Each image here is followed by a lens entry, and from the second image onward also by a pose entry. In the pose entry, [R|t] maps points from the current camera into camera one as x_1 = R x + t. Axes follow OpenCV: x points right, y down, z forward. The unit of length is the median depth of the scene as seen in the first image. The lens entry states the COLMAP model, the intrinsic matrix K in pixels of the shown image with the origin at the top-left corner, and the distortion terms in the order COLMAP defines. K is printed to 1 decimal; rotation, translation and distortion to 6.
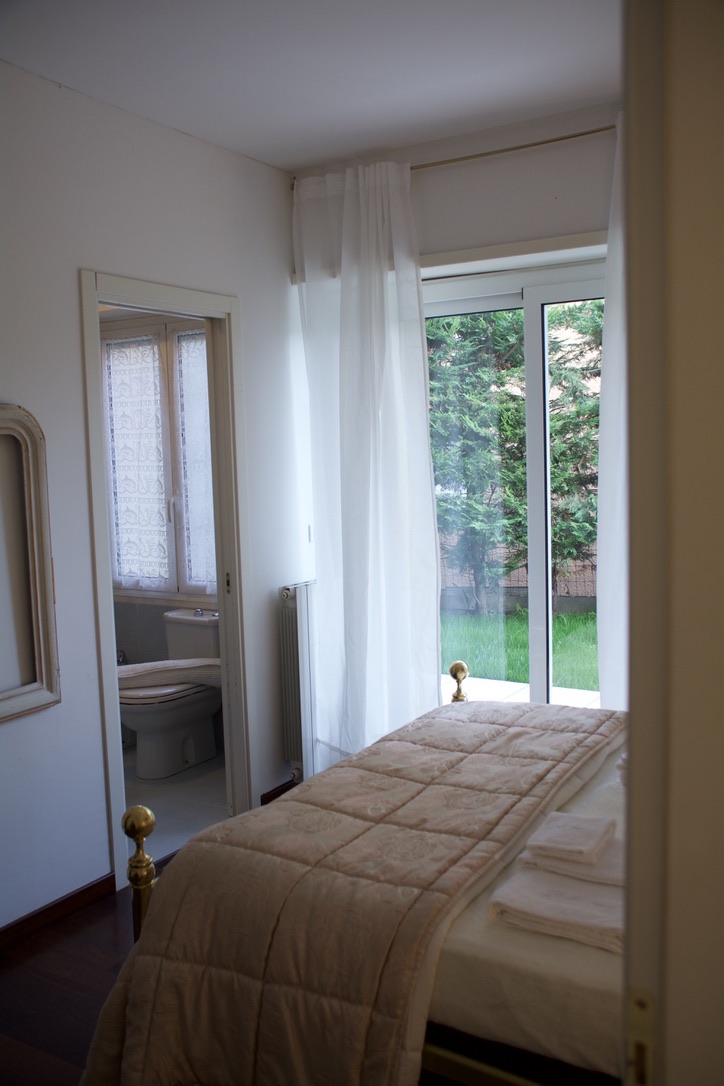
lens RADIAL K [[881.5, 0, 362.0], [0, 881.5, 543.0], [0, 0, 1]] dist [-0.119201, 0.118603]
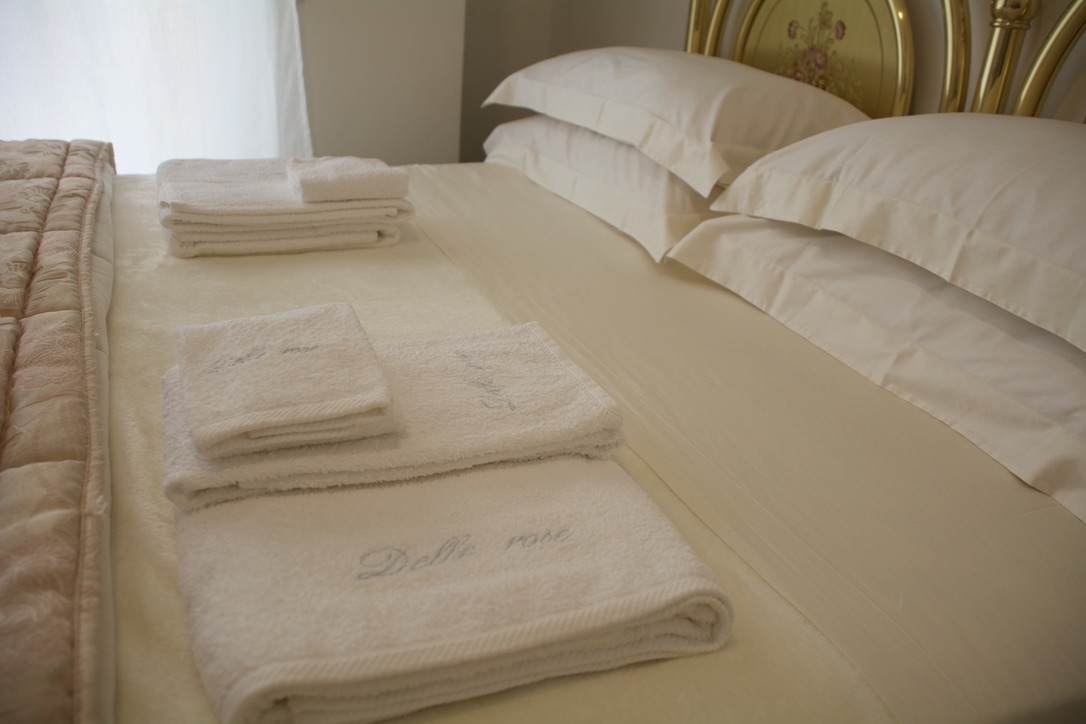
lens RADIAL K [[881.5, 0, 531.0], [0, 881.5, 377.5], [0, 0, 1]] dist [-0.119201, 0.118603]
pose [[0.586124, -0.281621, 0.759703, 0.026317], [-0.026092, 0.930601, 0.365103, 0.199819], [-0.809801, -0.233818, 0.538100, 0.706104]]
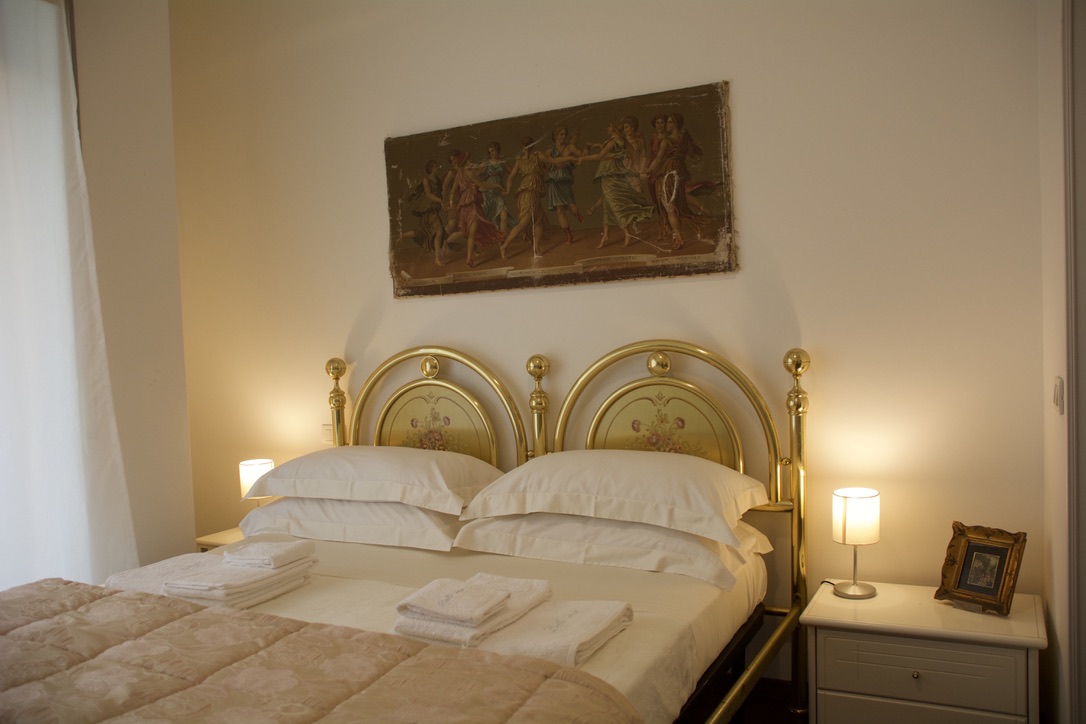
lens RADIAL K [[881.5, 0, 531.0], [0, 881.5, 377.5], [0, 0, 1]] dist [-0.119201, 0.118603]
pose [[-0.086597, -0.023399, 0.995969, -0.701400], [0.106265, 0.993804, 0.032588, 0.069150], [-0.990560, 0.108659, -0.083574, 0.954952]]
